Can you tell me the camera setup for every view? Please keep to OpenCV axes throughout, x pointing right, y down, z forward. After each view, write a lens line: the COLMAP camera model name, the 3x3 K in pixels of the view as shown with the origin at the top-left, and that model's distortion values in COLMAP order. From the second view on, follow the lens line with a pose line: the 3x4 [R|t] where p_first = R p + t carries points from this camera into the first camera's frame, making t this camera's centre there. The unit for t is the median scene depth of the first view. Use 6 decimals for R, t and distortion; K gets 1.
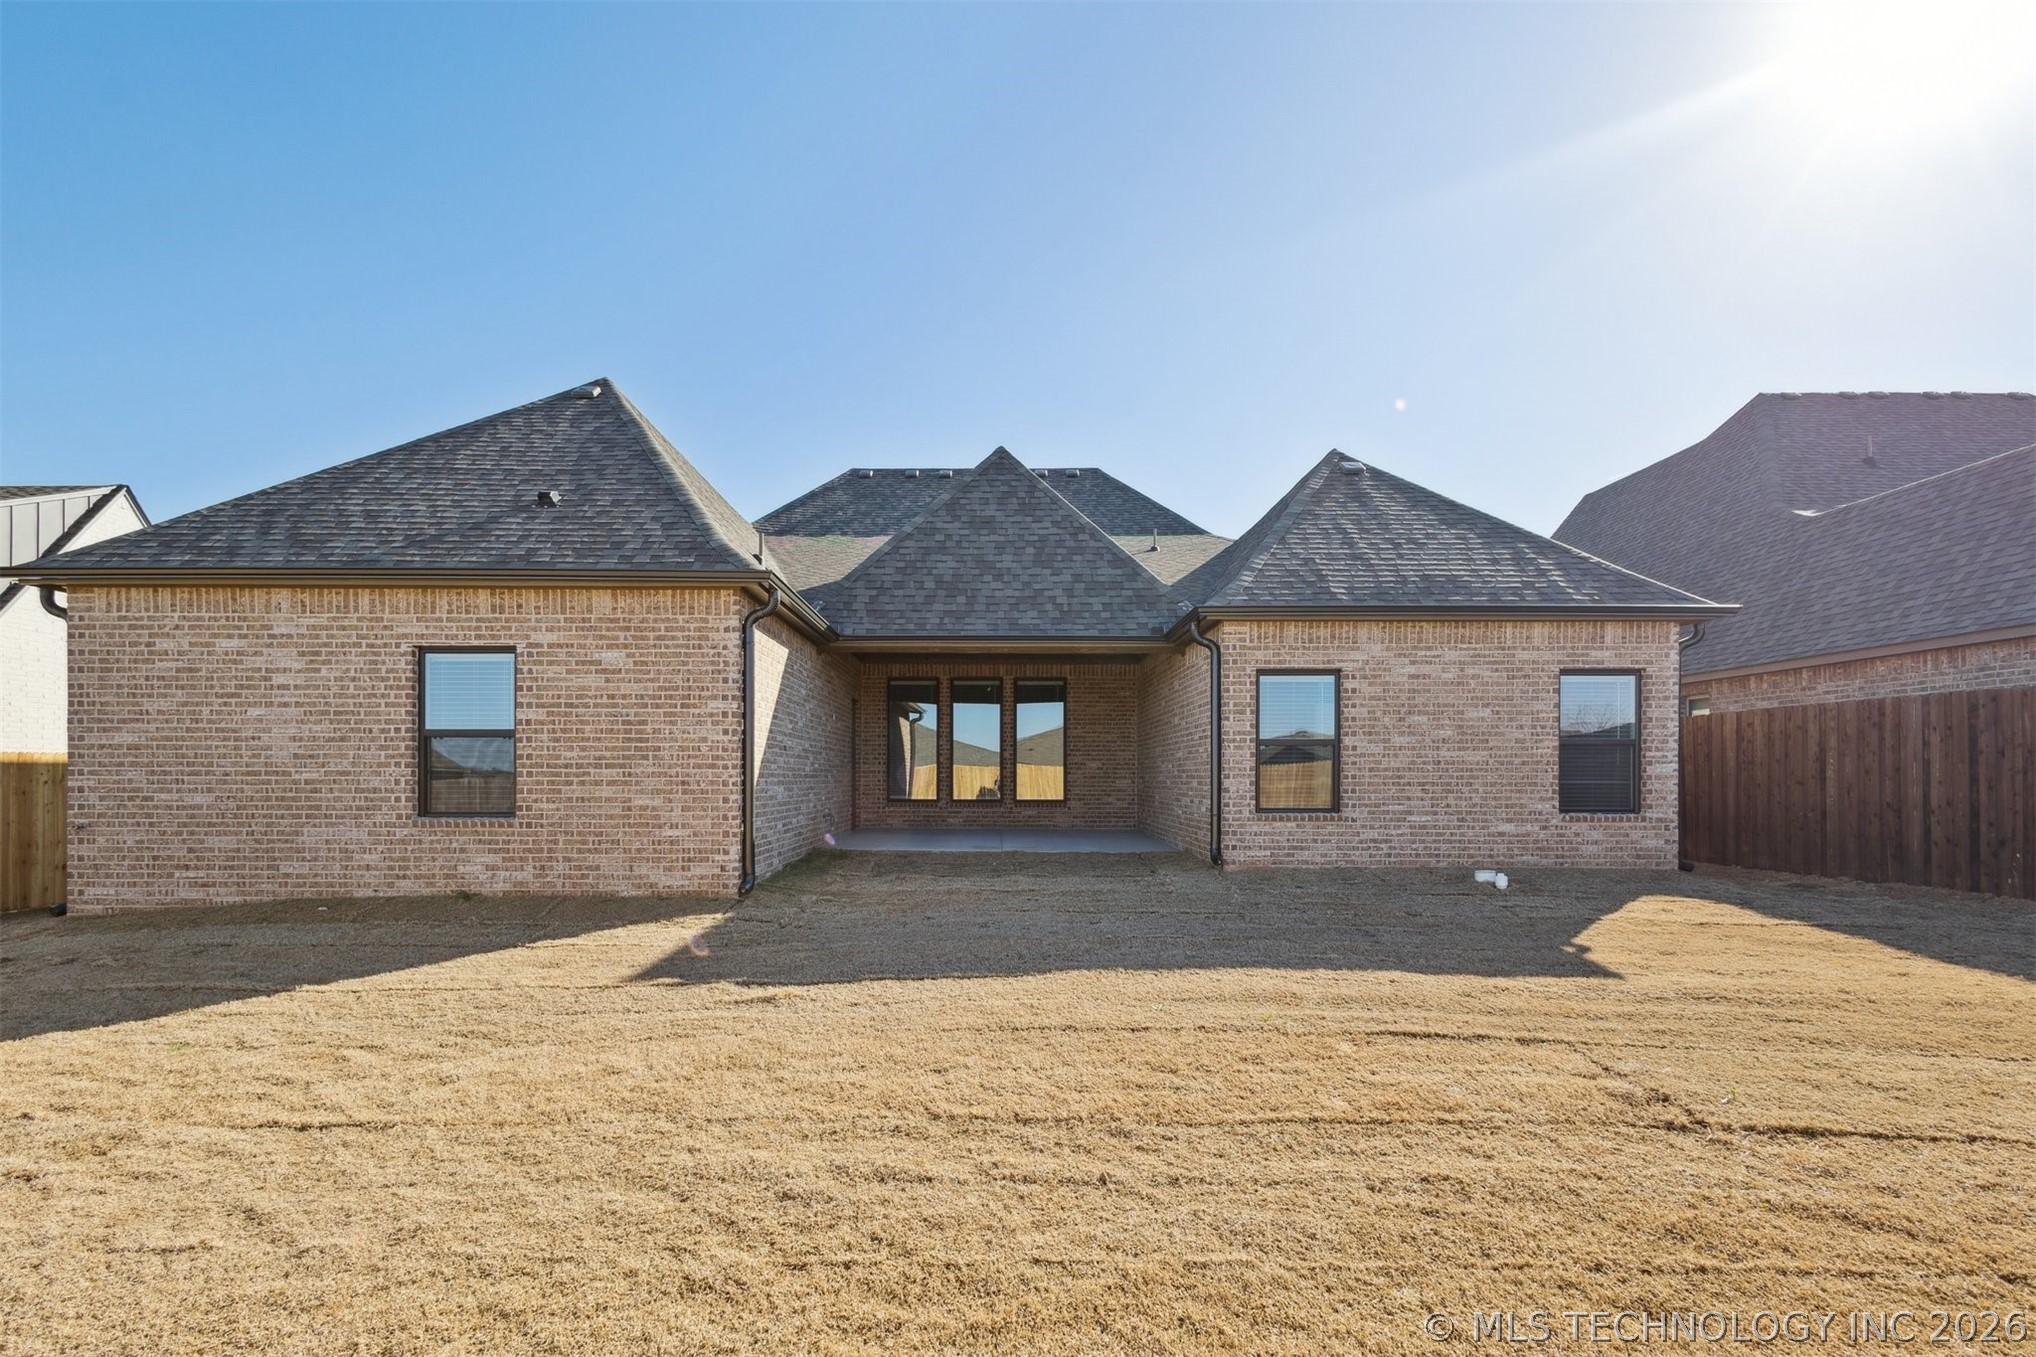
lens RADIAL K [[998.4, 0, 999.9], [0, 998.4, 770.8], [0, 0, 1]] dist [0.004902, 0.000022]
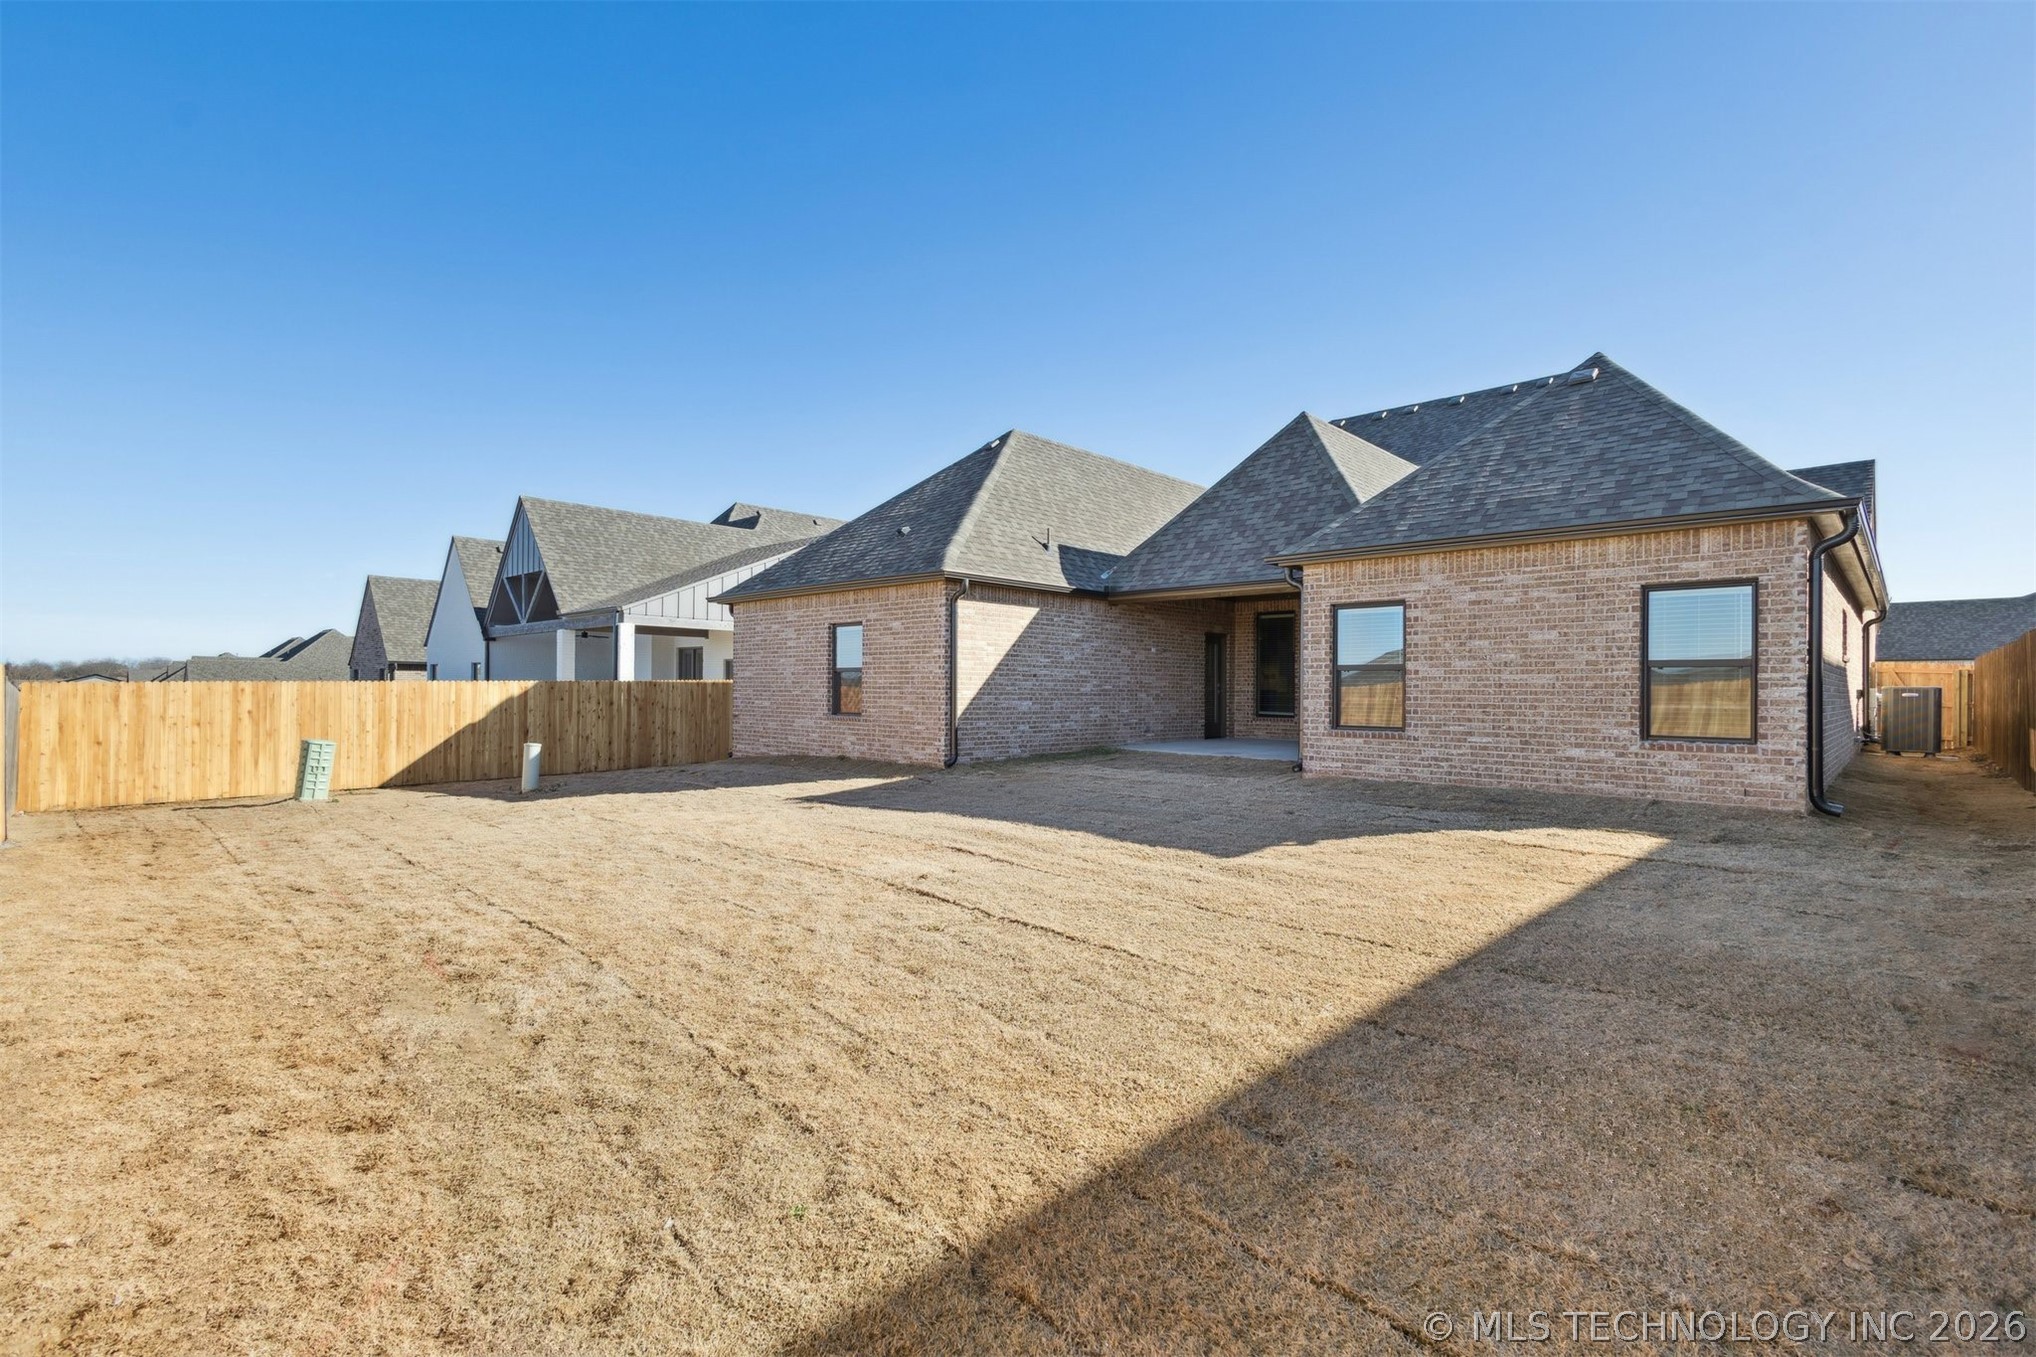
lens RADIAL K [[939.2, 0, 1018.1], [0, 939.2, 681.0], [0, 0, 1]] dist [0.004683, -0.000663]
pose [[0.727873, -0.002771, -0.685706, 0.738639], [-0.003215, 0.999967, -0.007454, -0.004075], [0.685704, 0.007630, 0.727841, -0.035398]]
